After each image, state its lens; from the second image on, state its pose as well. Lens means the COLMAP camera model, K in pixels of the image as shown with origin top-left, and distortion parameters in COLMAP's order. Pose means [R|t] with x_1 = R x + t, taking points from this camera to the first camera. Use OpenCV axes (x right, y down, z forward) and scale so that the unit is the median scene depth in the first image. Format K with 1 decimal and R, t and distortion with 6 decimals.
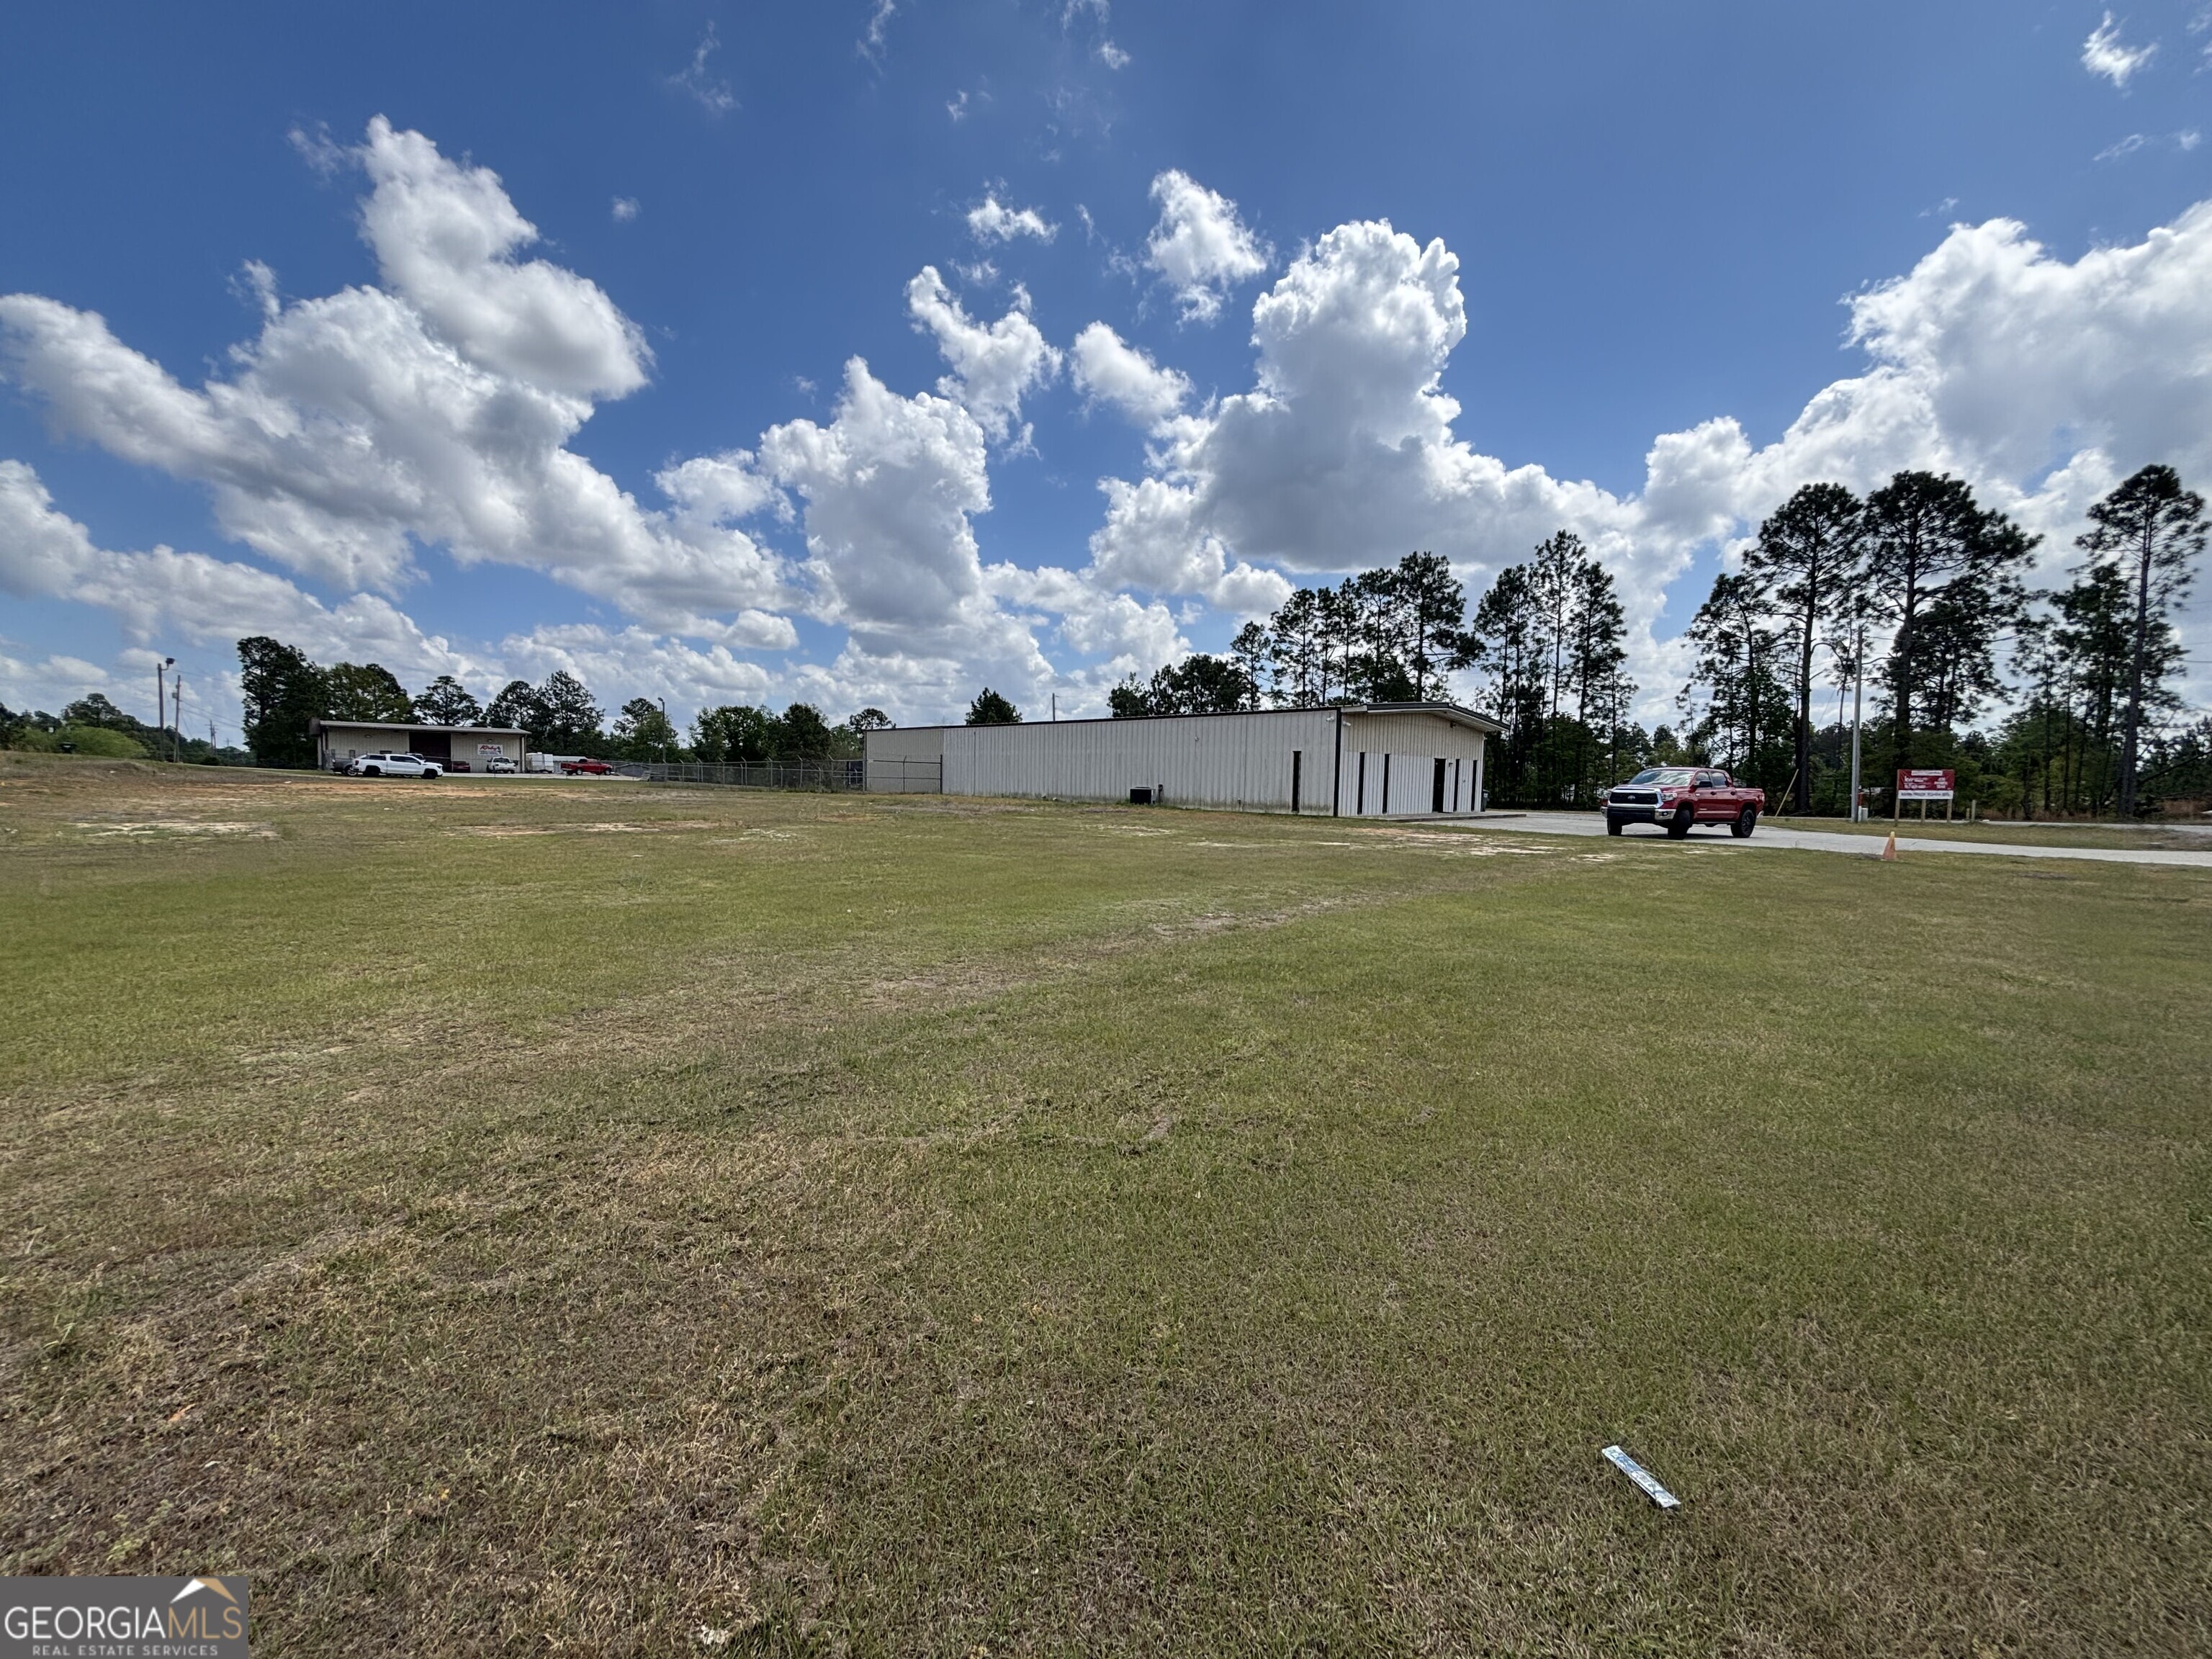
lens RADIAL K [[897.9, 0, 1096.2], [0, 897.9, 828.1], [0, 0, 1]] dist [0.008776, 0.000902]
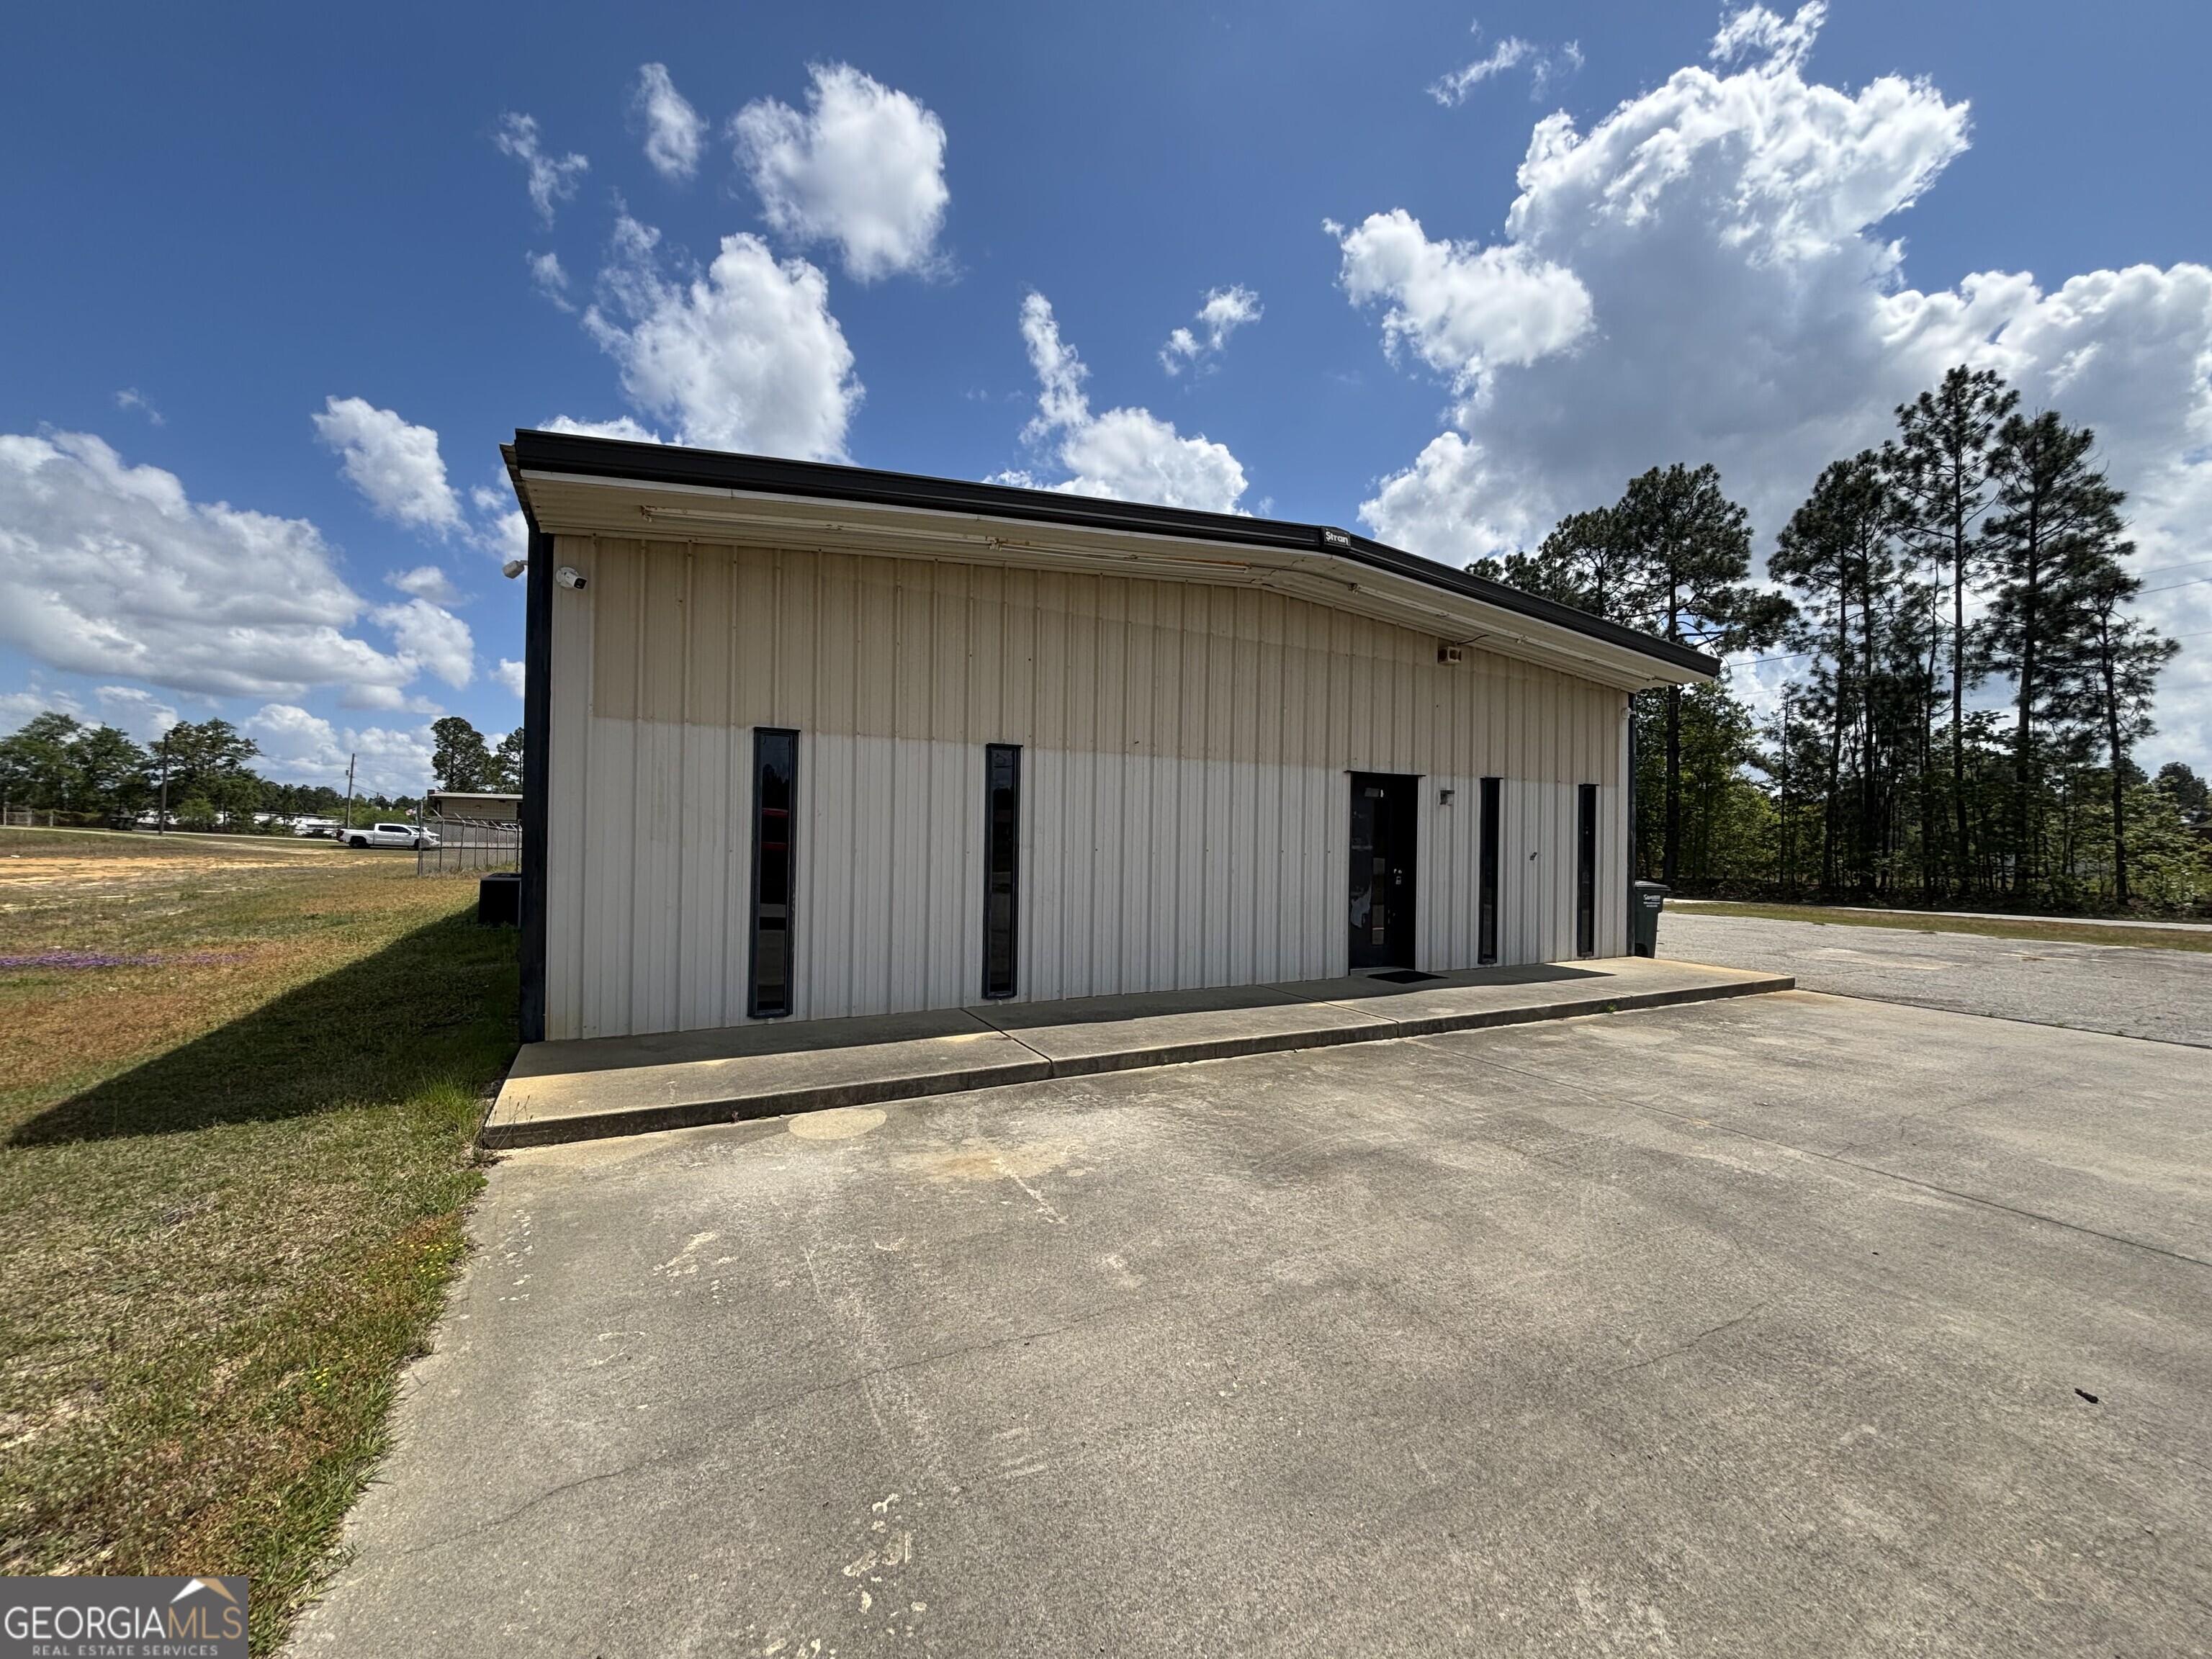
lens RADIAL K [[897.9, 0, 1101.1], [0, 897.9, 834.6], [0, 0, 1]] dist [0.008776, 0.000902]
pose [[0.954485, -0.006980, -0.298176, 0.195671], [-0.013722, 0.997640, -0.067278, -0.019416], [0.297942, 0.068307, 0.952137, 0.365124]]
